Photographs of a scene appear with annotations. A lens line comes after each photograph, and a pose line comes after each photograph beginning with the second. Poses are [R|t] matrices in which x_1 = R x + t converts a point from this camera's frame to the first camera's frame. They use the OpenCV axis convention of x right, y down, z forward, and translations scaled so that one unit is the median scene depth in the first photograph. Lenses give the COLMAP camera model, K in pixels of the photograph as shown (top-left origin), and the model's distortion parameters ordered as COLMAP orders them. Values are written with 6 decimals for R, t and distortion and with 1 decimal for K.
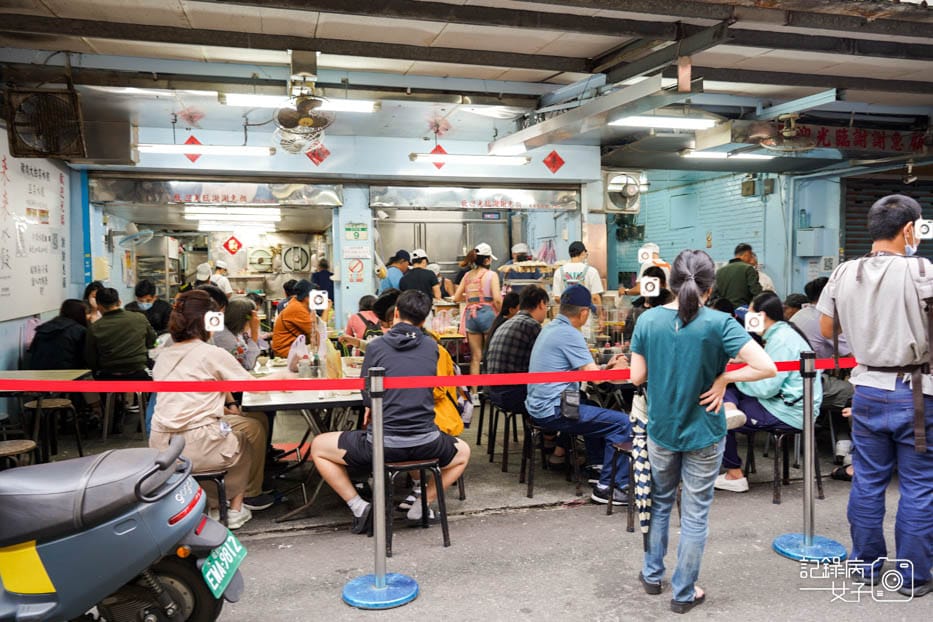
lens RADIAL K [[735.2, 0, 466.5], [0, 735.2, 311.0], [0, 0, 1]] dist [0.004116, 0.002481]
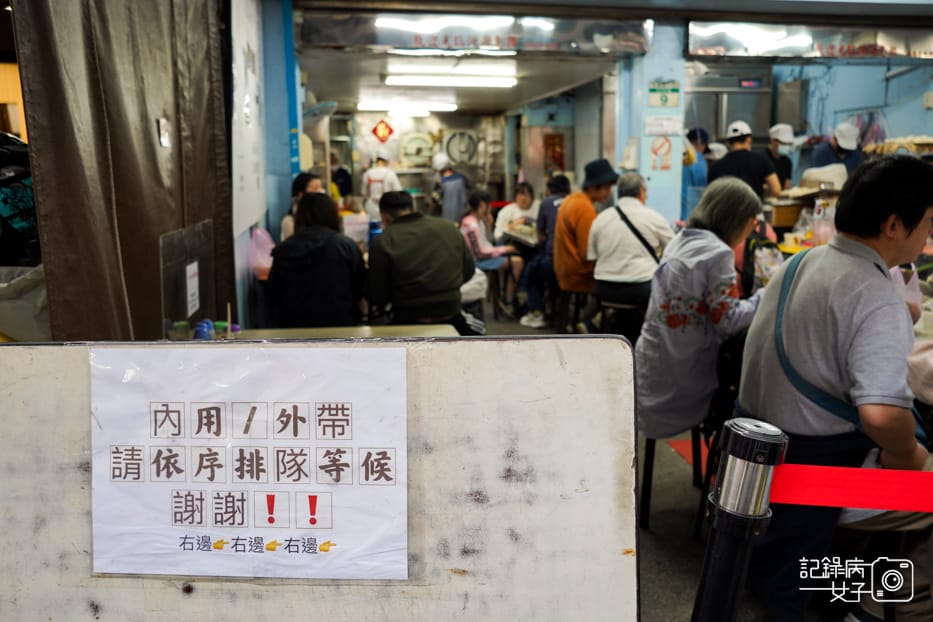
lens RADIAL K [[735.2, 0, 466.5], [0, 735.2, 311.0], [0, 0, 1]] dist [0.004116, 0.002481]
pose [[0.999689, -0.004602, -0.024497, -0.248035], [0.007709, 0.991706, 0.128297, 0.001037], [0.023704, -0.128446, 0.991433, 0.236708]]
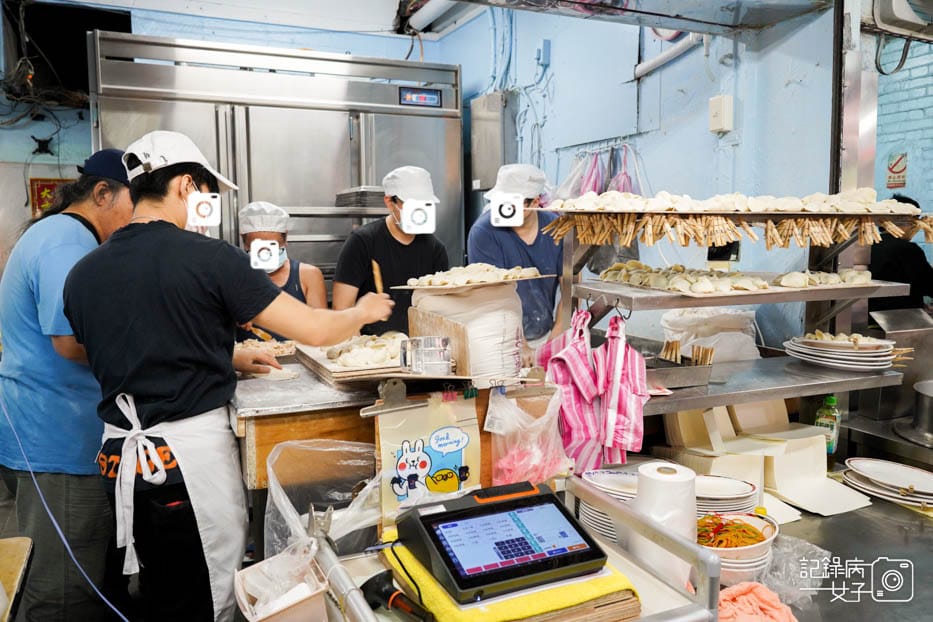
lens RADIAL K [[731.2, 0, 466.5], [0, 731.2, 311.0], [0, 0, 1]] dist [-0.002443, -0.000502]
pose [[0.983768, -0.012326, 0.179019, -0.014906], [0.003675, 0.998813, 0.048576, -0.034634], [-0.179406, -0.047129, 0.982646, 0.631180]]
